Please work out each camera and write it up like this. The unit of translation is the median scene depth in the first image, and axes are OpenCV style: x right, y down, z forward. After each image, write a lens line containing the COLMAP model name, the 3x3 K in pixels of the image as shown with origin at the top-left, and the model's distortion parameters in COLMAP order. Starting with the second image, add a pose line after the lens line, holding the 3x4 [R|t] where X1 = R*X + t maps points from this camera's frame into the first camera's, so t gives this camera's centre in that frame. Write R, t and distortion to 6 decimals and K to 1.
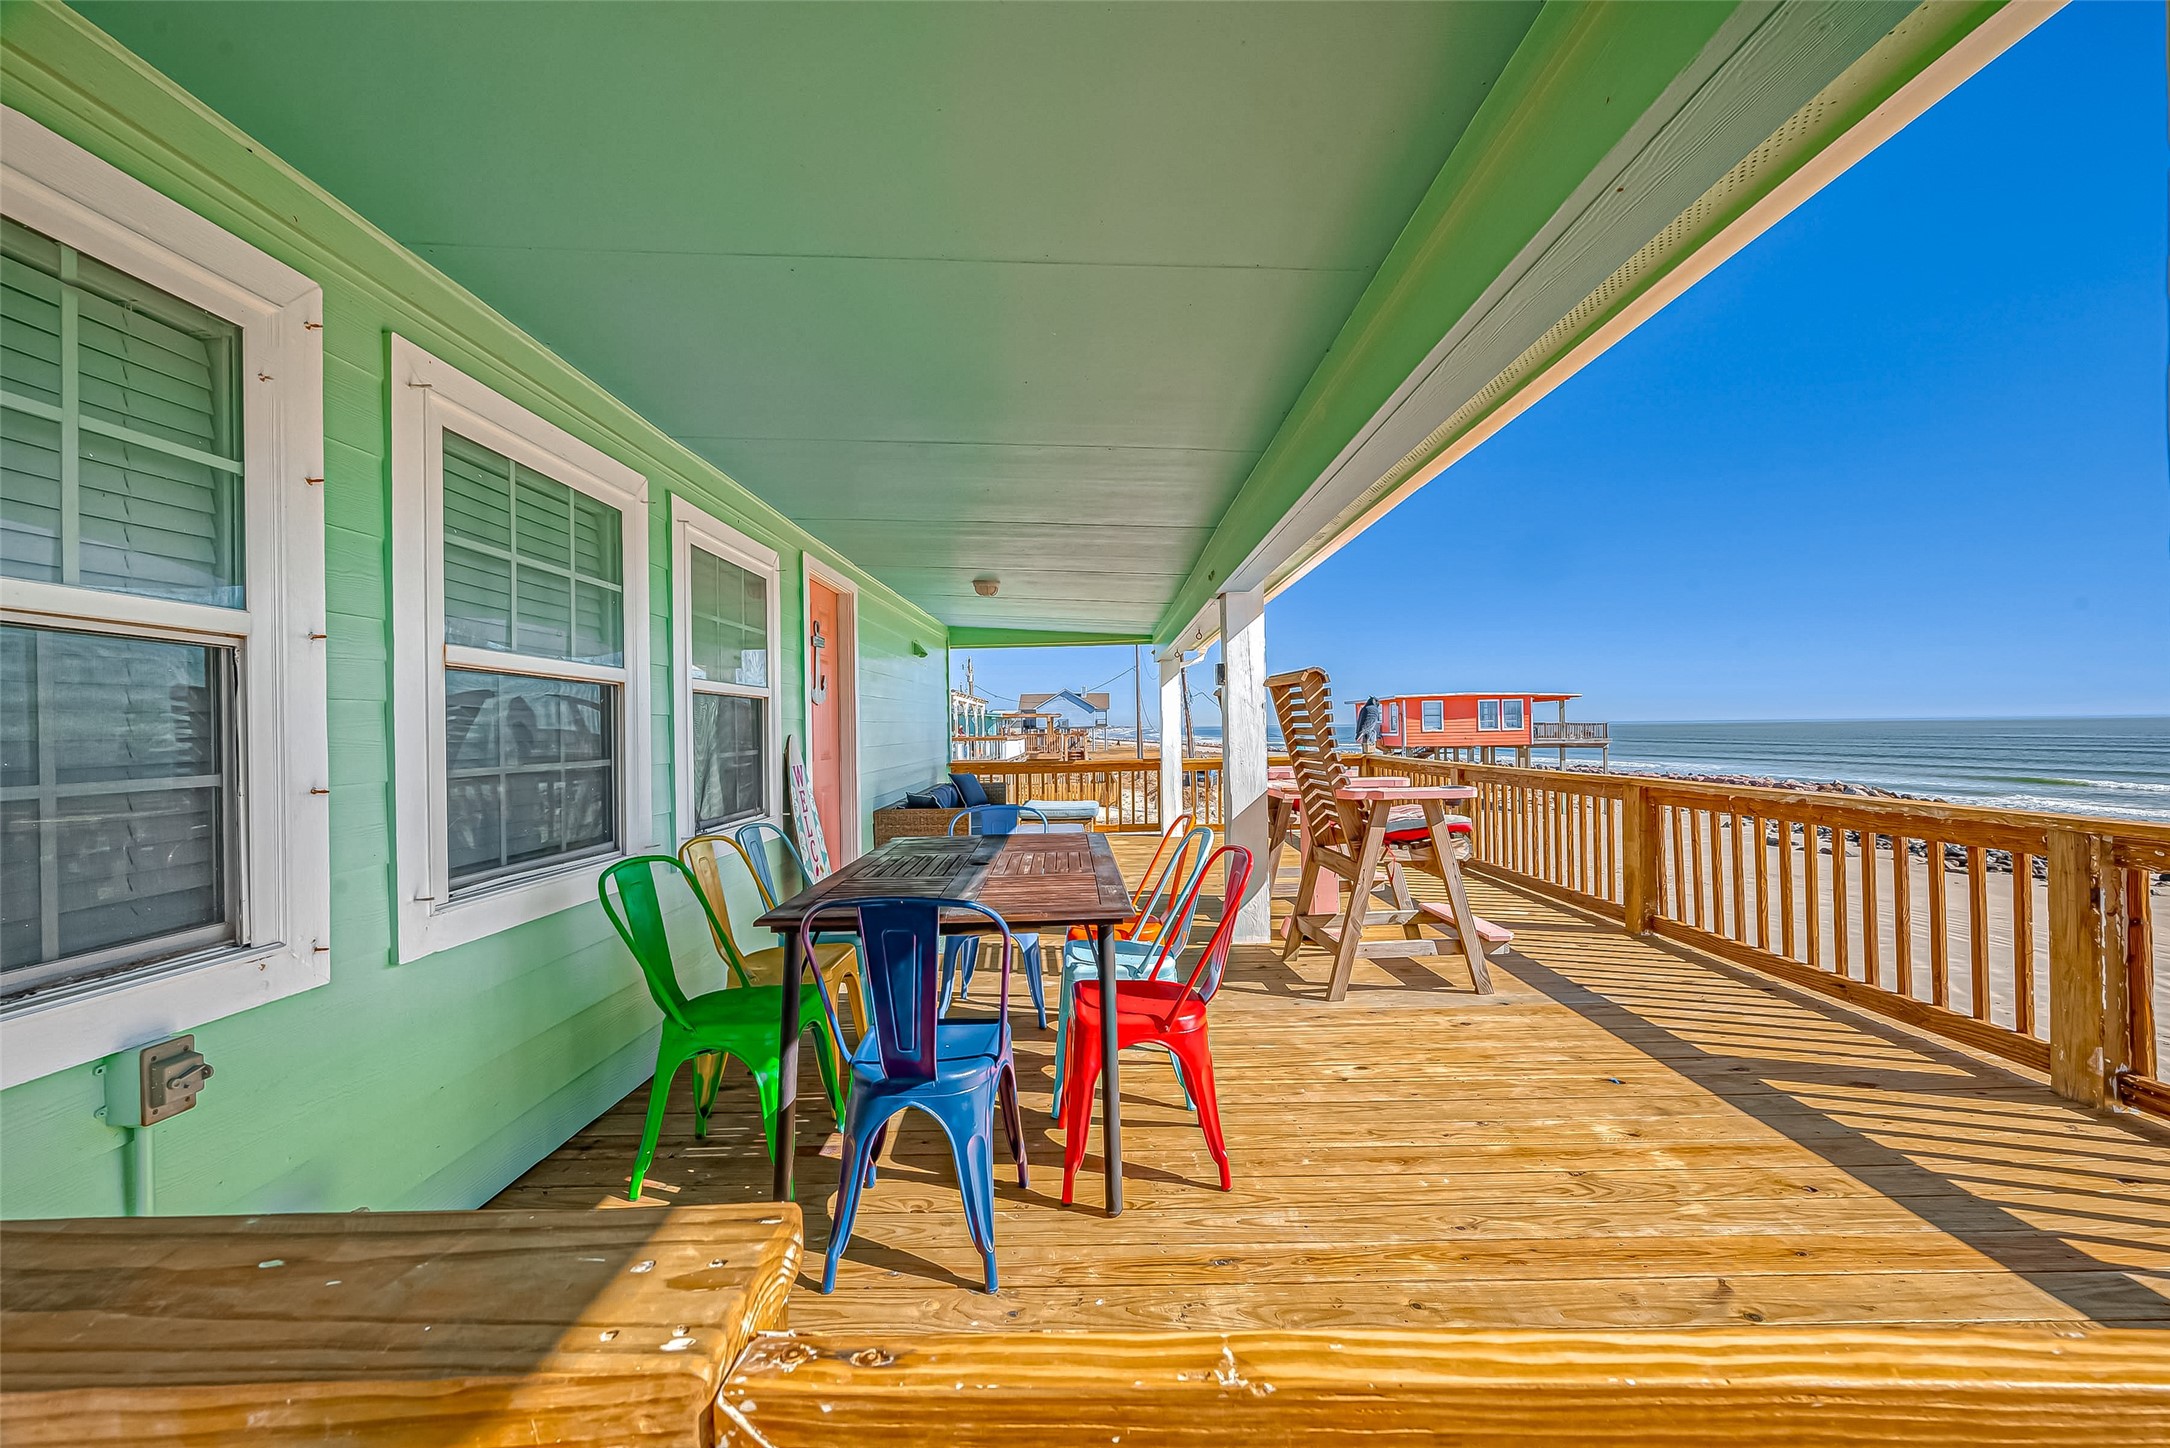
lens RADIAL K [[848.1, 0, 1093.1], [0, 848.1, 723.3], [0, 0, 1]] dist [0.002202, -0.000887]
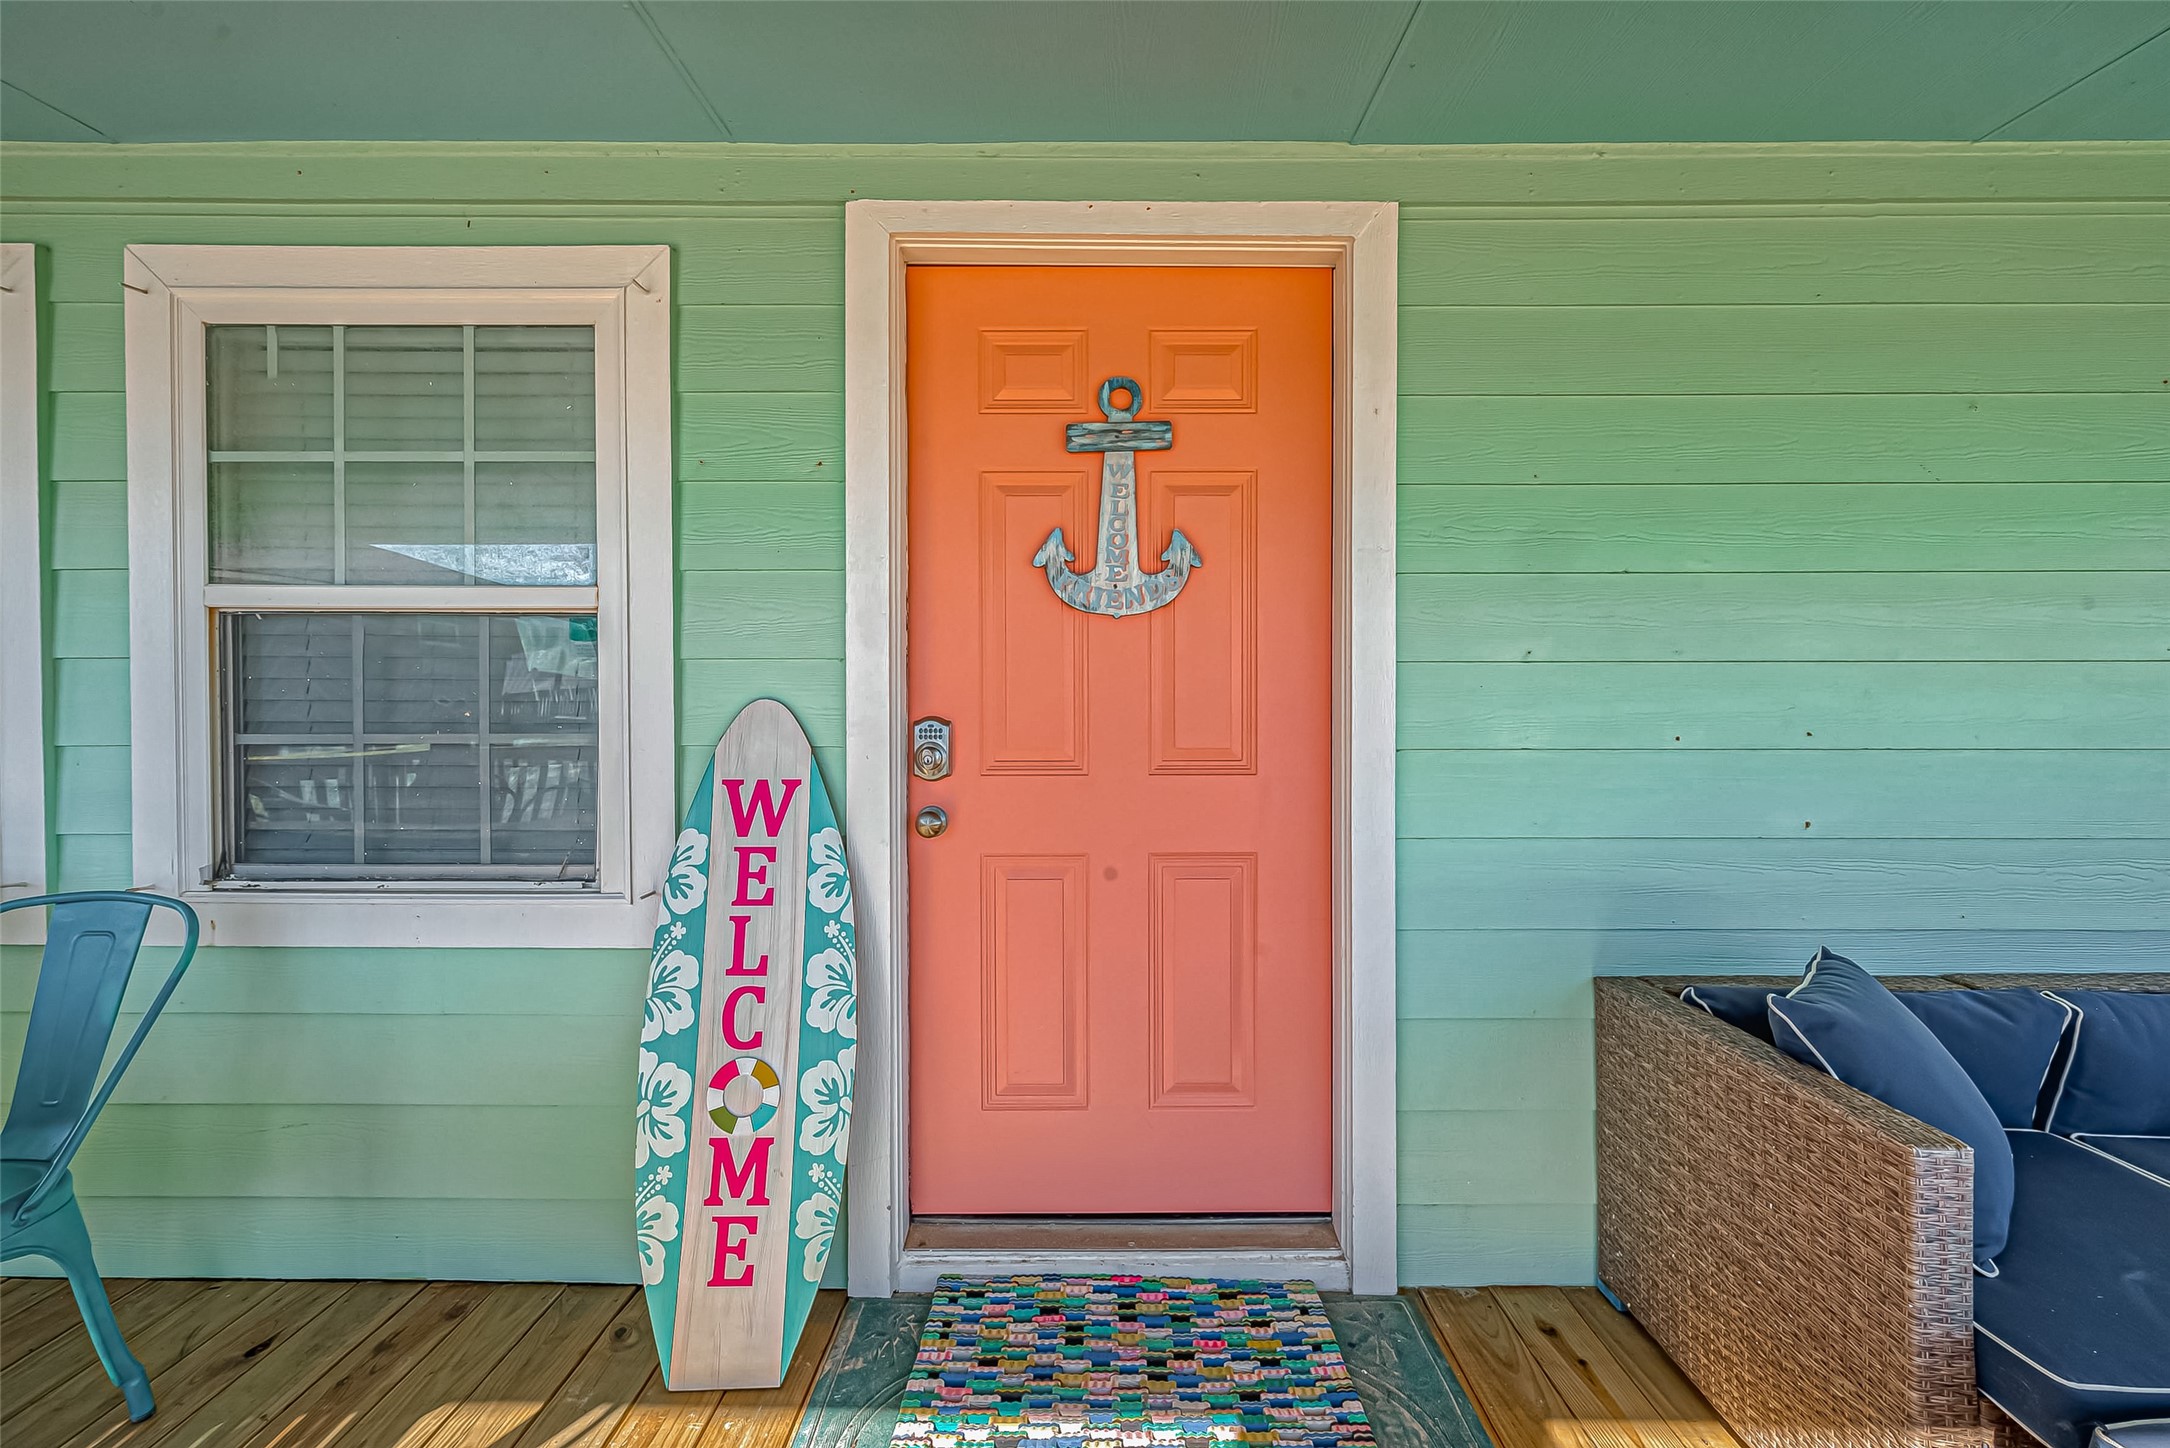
lens RADIAL K [[781.2, 0, 1073.4], [0, 781.2, 722.4], [0, 0, 1]] dist [-0.010252, -0.000058]
pose [[-0.004870, 0.016313, -0.999855, -0.004440], [0.001122, 0.999866, 0.016308, 0.020742], [0.999988, -0.001042, -0.004888, 1.217327]]
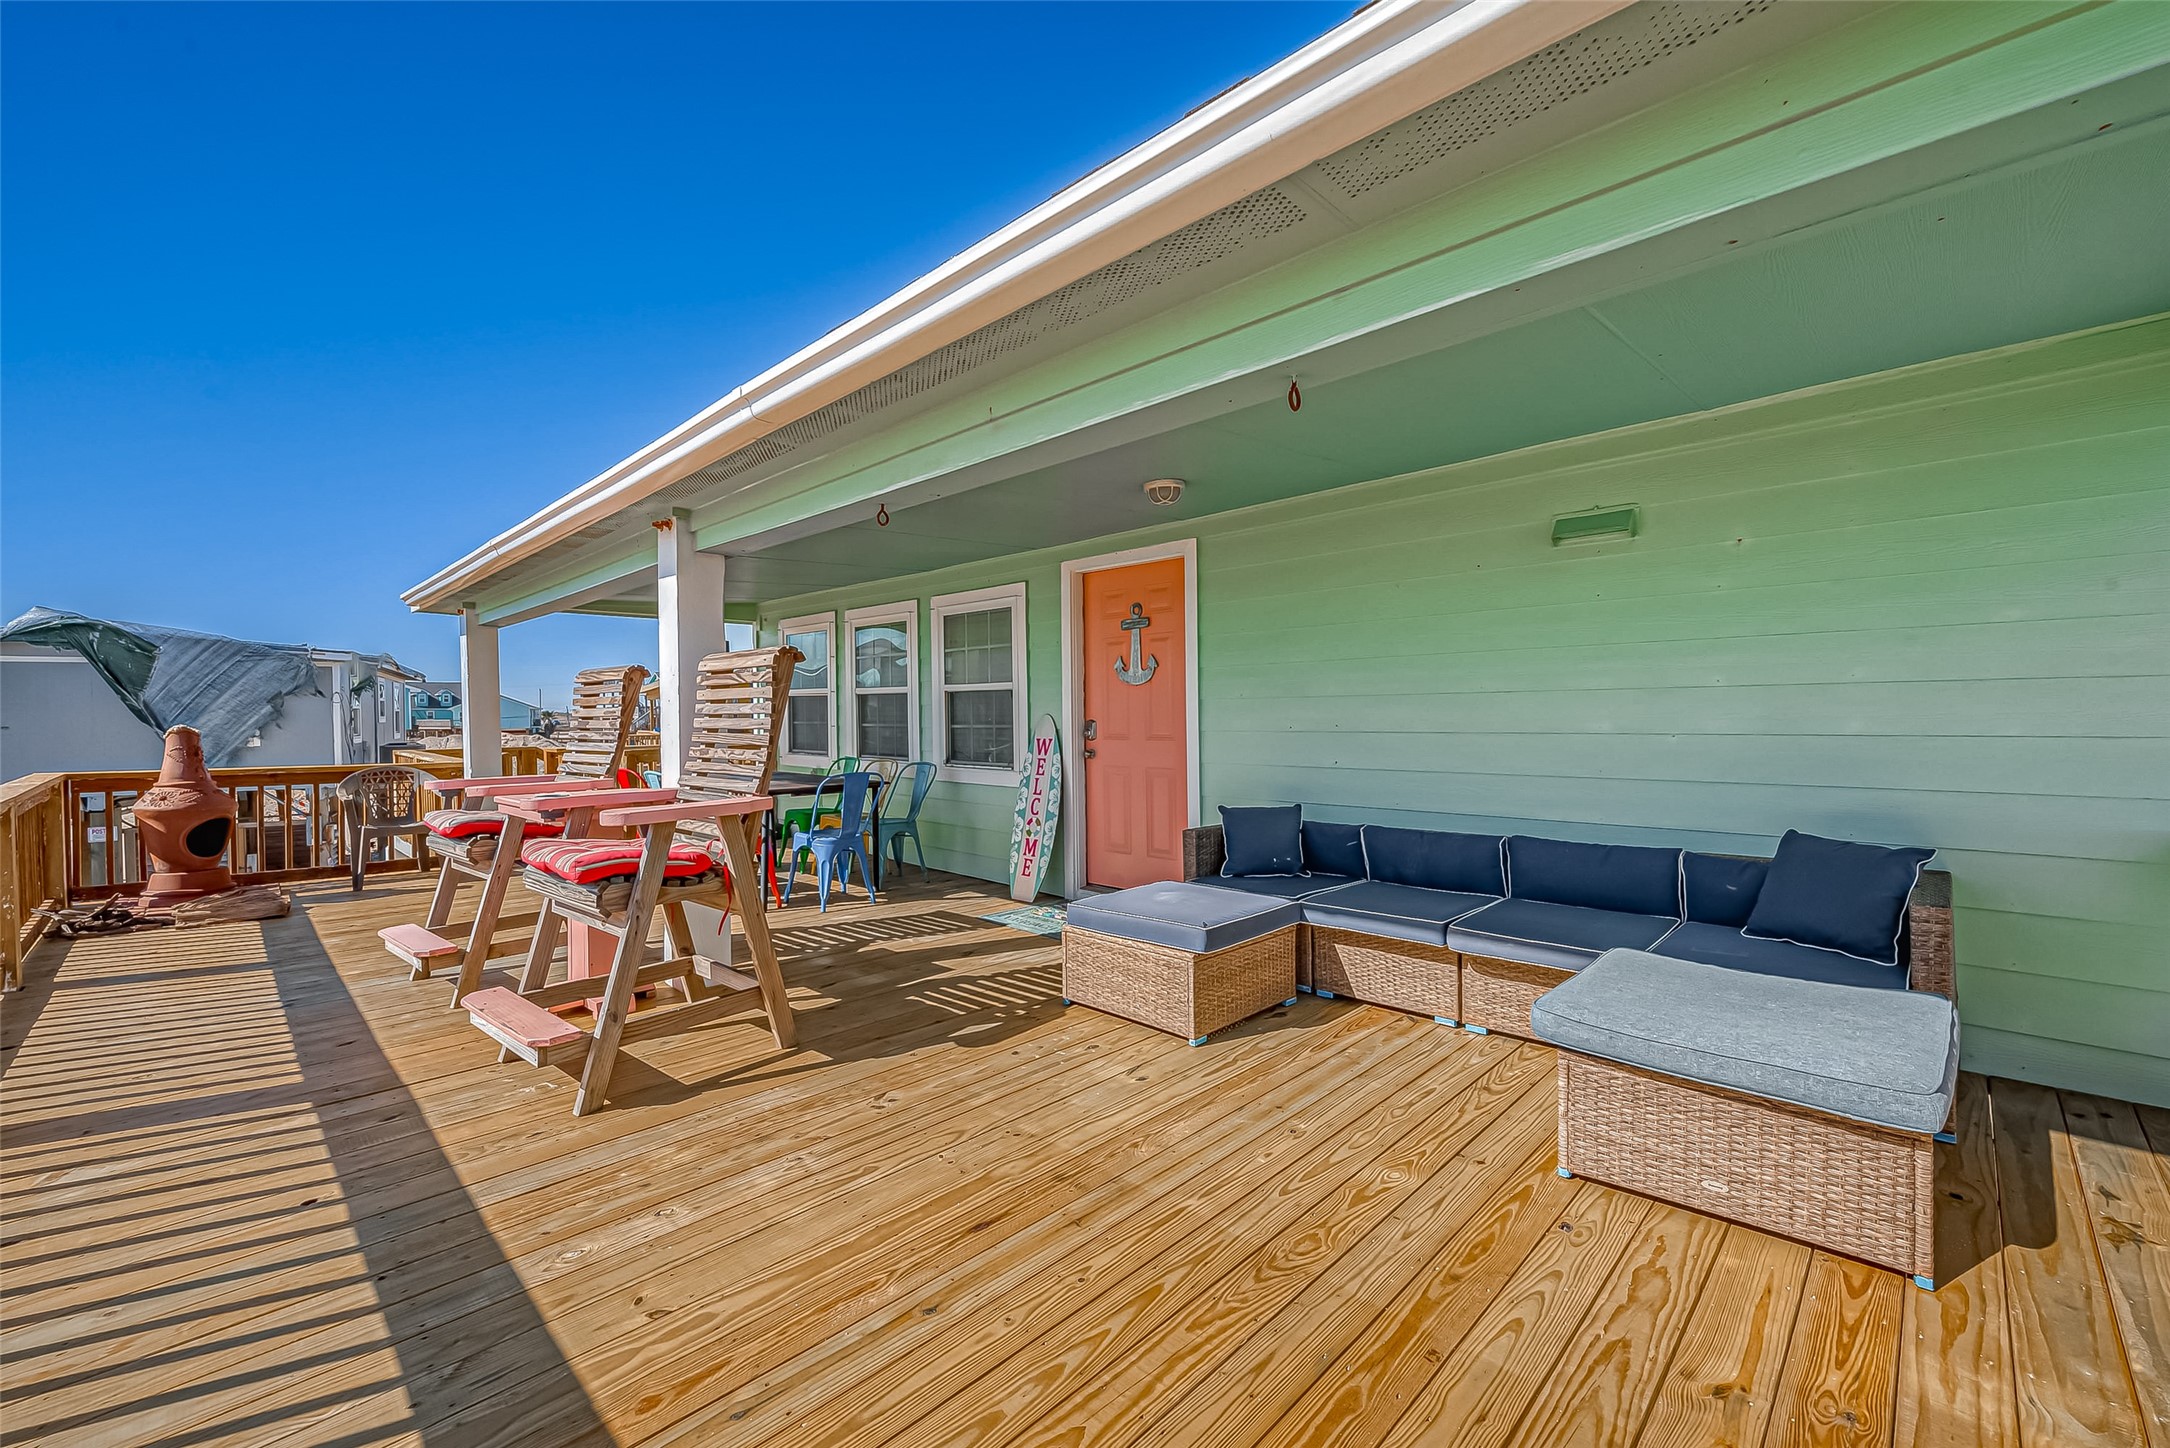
lens RADIAL K [[848.1, 0, 1091.1], [0, 848.1, 717.3], [0, 0, 1]] dist [0.002202, -0.000887]
pose [[-0.708696, 0.013712, -0.705381, 0.694817], [0.011407, 0.999903, 0.007977, 0.006692], [0.705422, -0.002393, -0.708783, 2.353042]]
